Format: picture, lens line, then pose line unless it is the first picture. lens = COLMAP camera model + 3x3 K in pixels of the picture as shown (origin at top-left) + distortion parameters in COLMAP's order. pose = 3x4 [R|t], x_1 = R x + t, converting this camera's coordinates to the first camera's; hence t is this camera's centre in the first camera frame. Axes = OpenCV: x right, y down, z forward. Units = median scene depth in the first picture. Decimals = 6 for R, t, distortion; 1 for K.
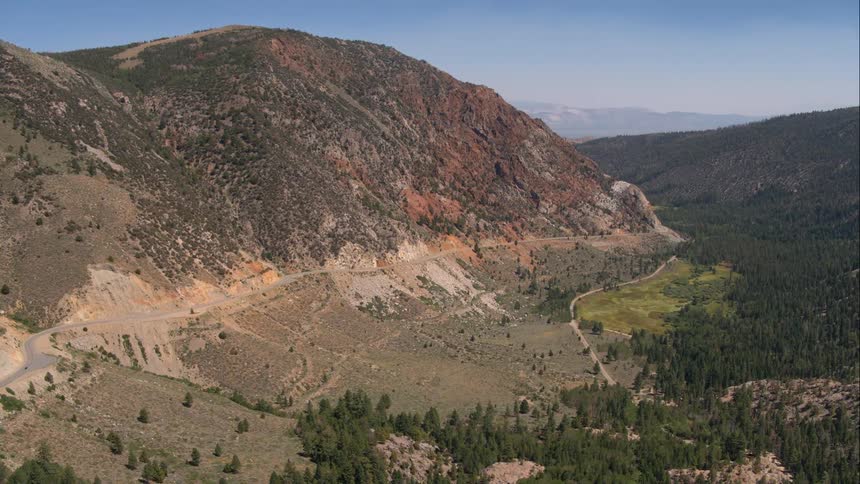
lens RADIAL K [[740.0, 0, 434.9], [0, 740.0, 245.4], [0, 0, 1]] dist [-0.218216, 0.103597]
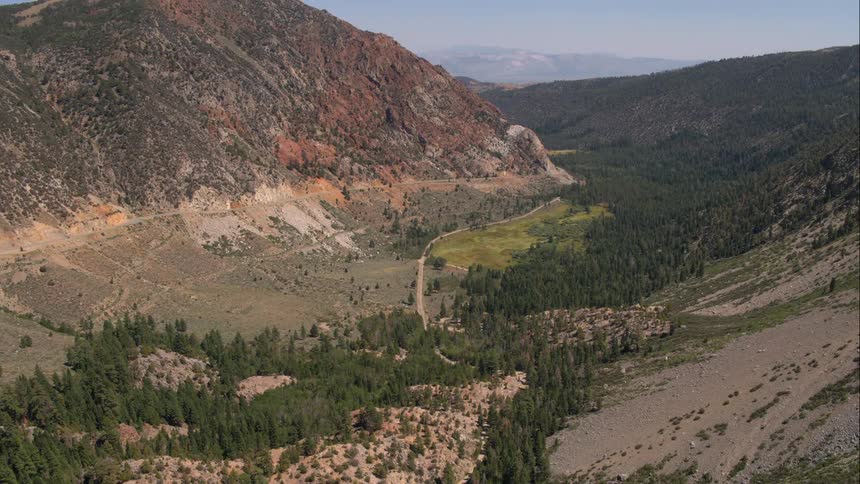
lens RADIAL K [[740.0, 0, 434.9], [0, 740.0, 245.4], [0, 0, 1]] dist [-0.218216, 0.103597]
pose [[0.999359, -0.012836, 0.033415, 0.168926], [0.010423, 0.997392, 0.071417, 0.009209], [-0.034244, -0.071022, 0.996887, -0.063611]]
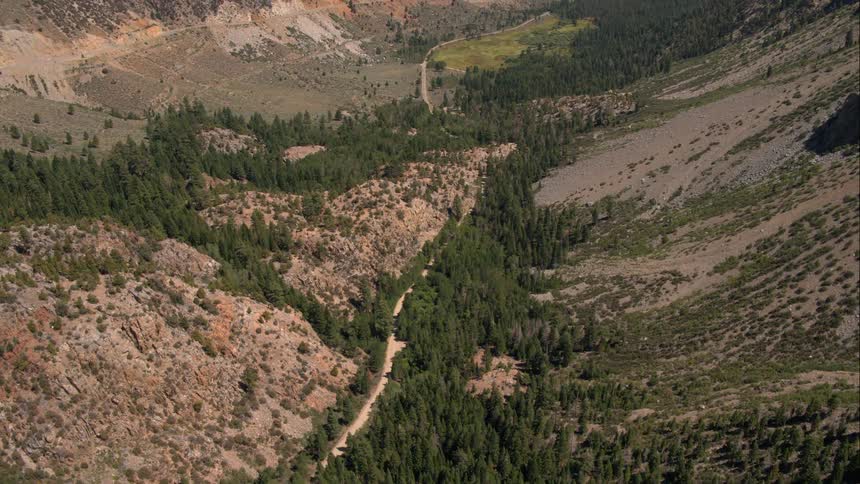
lens RADIAL K [[740.0, 0, 434.9], [0, 740.0, 245.4], [0, 0, 1]] dist [-0.218216, 0.103597]
pose [[0.998692, -0.033443, 0.038667, 0.148408], [0.020490, 0.954788, 0.296580, 0.036096], [-0.046837, -0.295399, 0.954225, -0.205660]]
